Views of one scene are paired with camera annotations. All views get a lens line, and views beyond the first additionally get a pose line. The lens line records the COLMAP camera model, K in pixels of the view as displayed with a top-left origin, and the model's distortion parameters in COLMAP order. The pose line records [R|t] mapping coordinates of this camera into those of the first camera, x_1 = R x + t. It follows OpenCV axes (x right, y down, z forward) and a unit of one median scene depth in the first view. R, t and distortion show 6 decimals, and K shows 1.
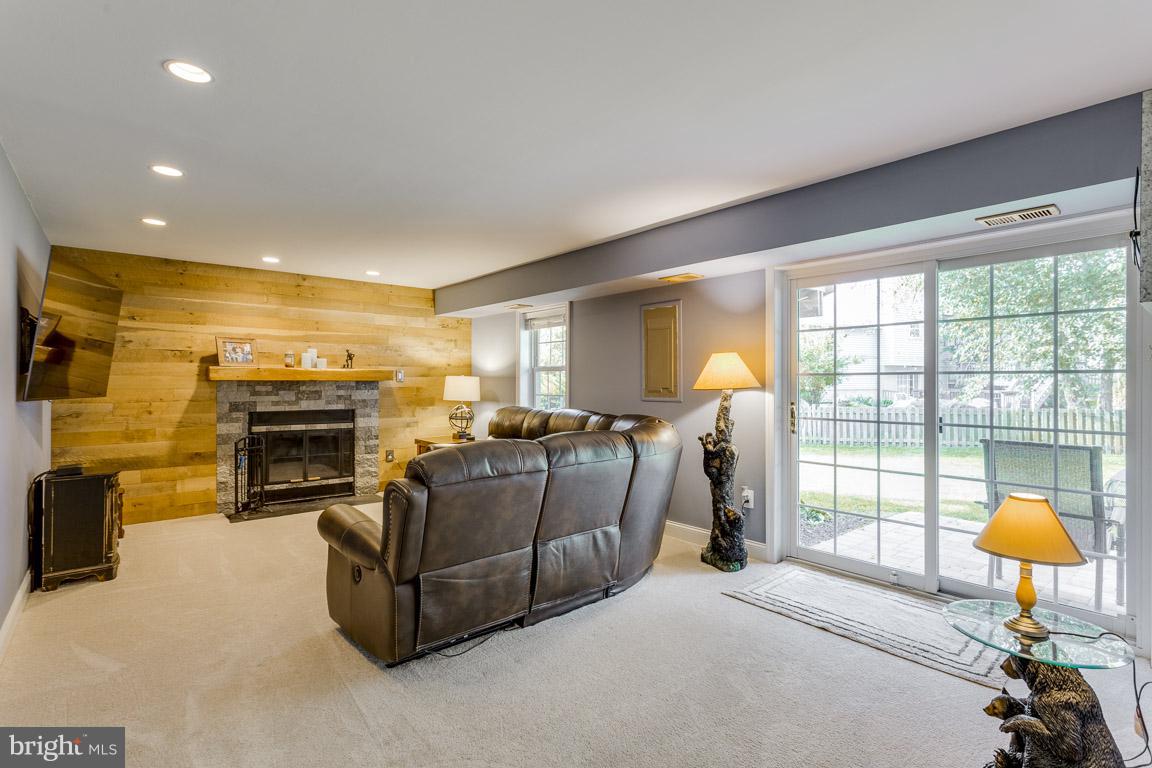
lens RADIAL K [[556.5, 0, 584.1], [0, 556.5, 383.5], [0, 0, 1]] dist [0.004979, -0.000732]
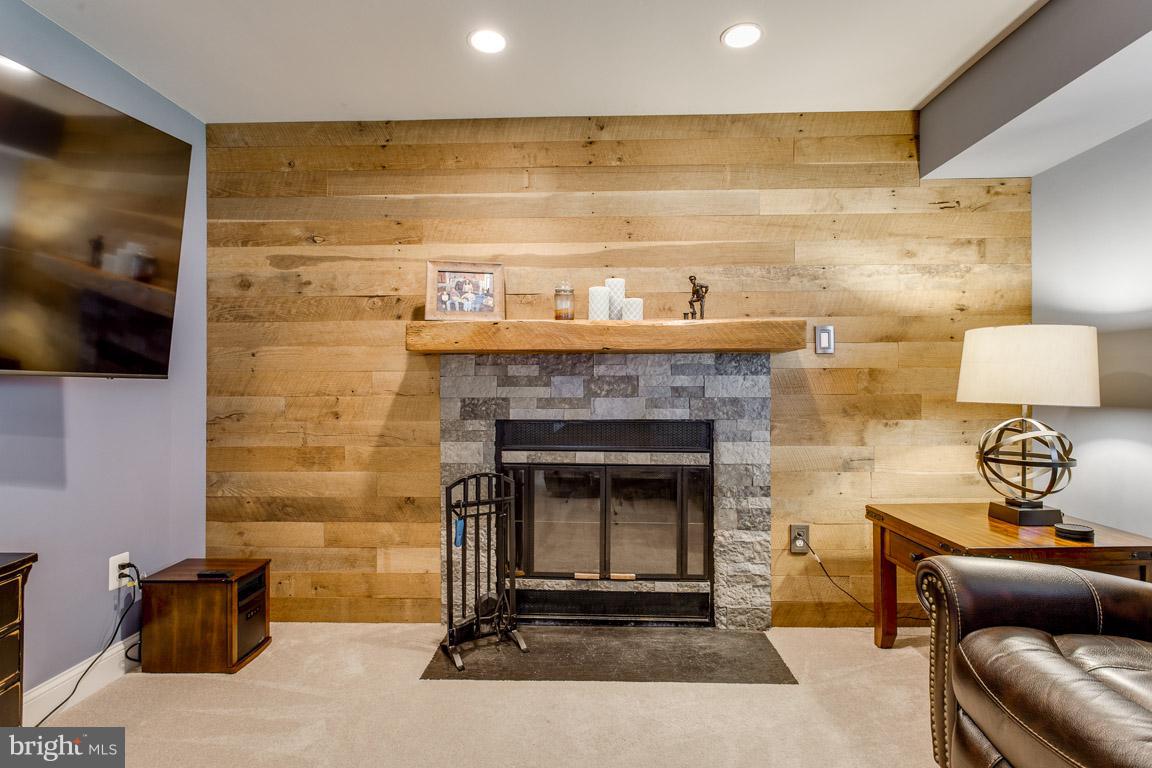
lens RADIAL K [[556.5, 0, 586.7], [0, 556.5, 388.7], [0, 0, 1]] dist [0.004979, -0.000732]
pose [[0.741632, -0.007558, -0.670764, -0.216443], [0.000334, 0.999941, -0.010898, 0.028574], [0.670807, 0.007858, 0.741591, 0.673972]]
